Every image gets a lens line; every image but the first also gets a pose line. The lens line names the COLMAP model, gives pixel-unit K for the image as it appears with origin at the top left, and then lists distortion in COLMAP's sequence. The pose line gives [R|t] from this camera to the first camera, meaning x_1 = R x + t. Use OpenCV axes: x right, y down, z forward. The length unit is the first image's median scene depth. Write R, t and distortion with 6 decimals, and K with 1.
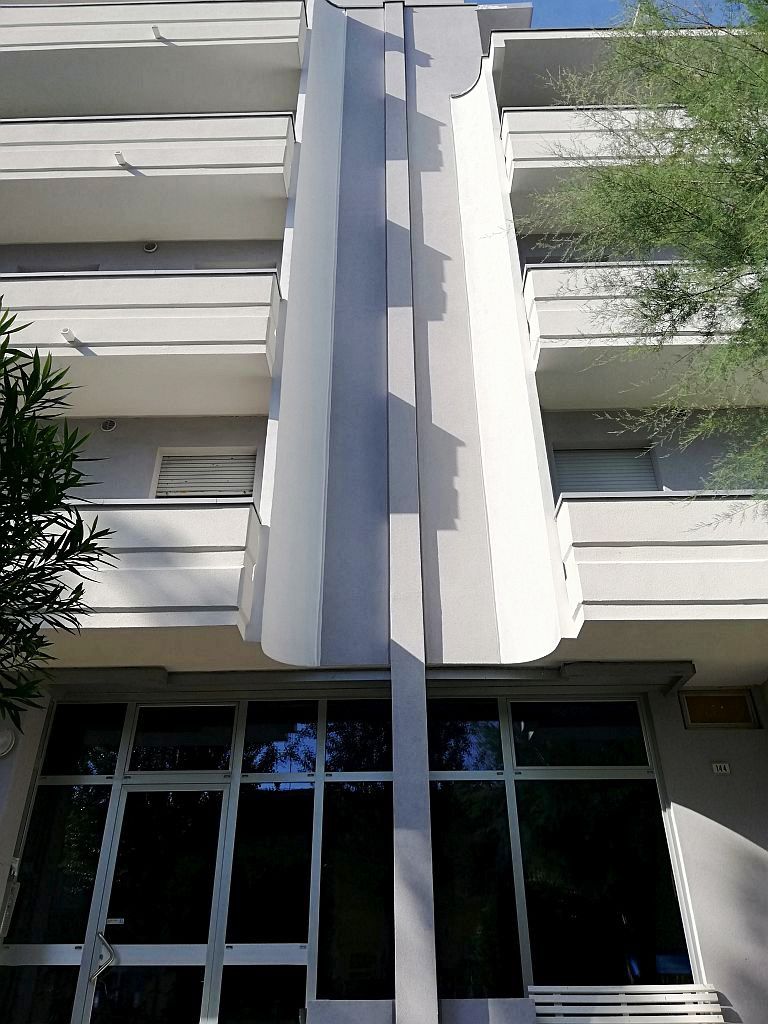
lens RADIAL K [[778.6, 0, 382.8], [0, 778.6, 507.6], [0, 0, 1]] dist [-0.006014, -0.029913]
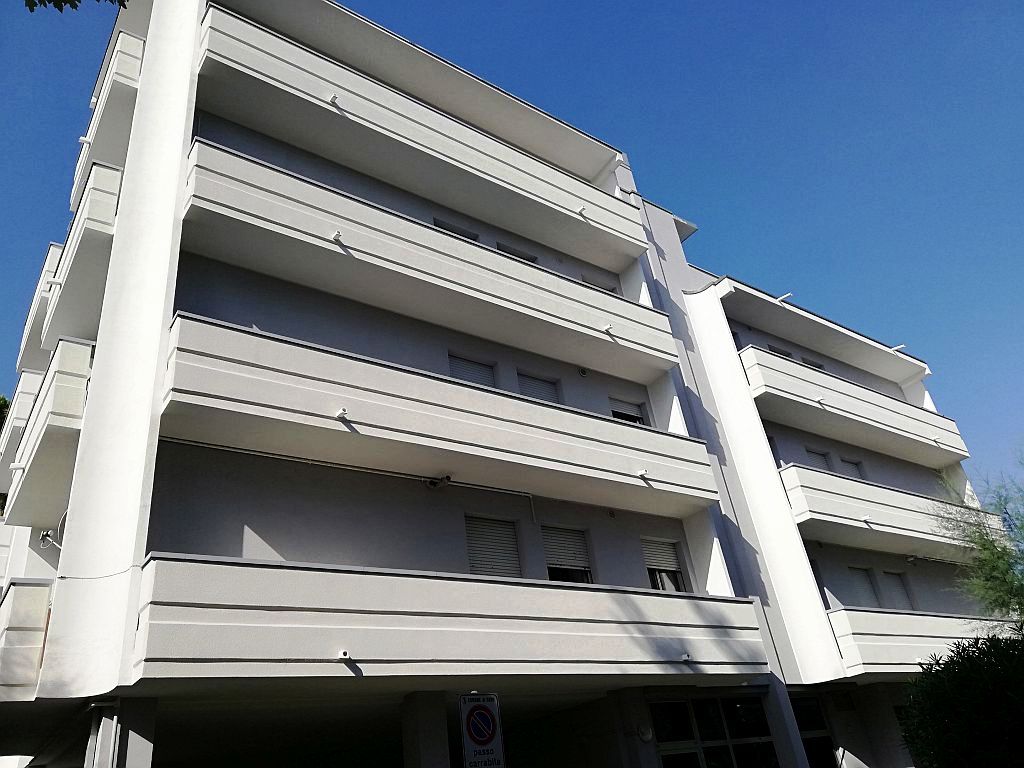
lens RADIAL K [[778.6, 0, 510.4], [0, 778.6, 385.1], [0, 0, 1]] dist [-0.006014, -0.029913]
pose [[0.794412, 0.204750, 0.571828, -1.837392], [-0.206307, 0.976456, -0.063021, -0.284330], [-0.571268, -0.067907, 0.817949, -0.195910]]
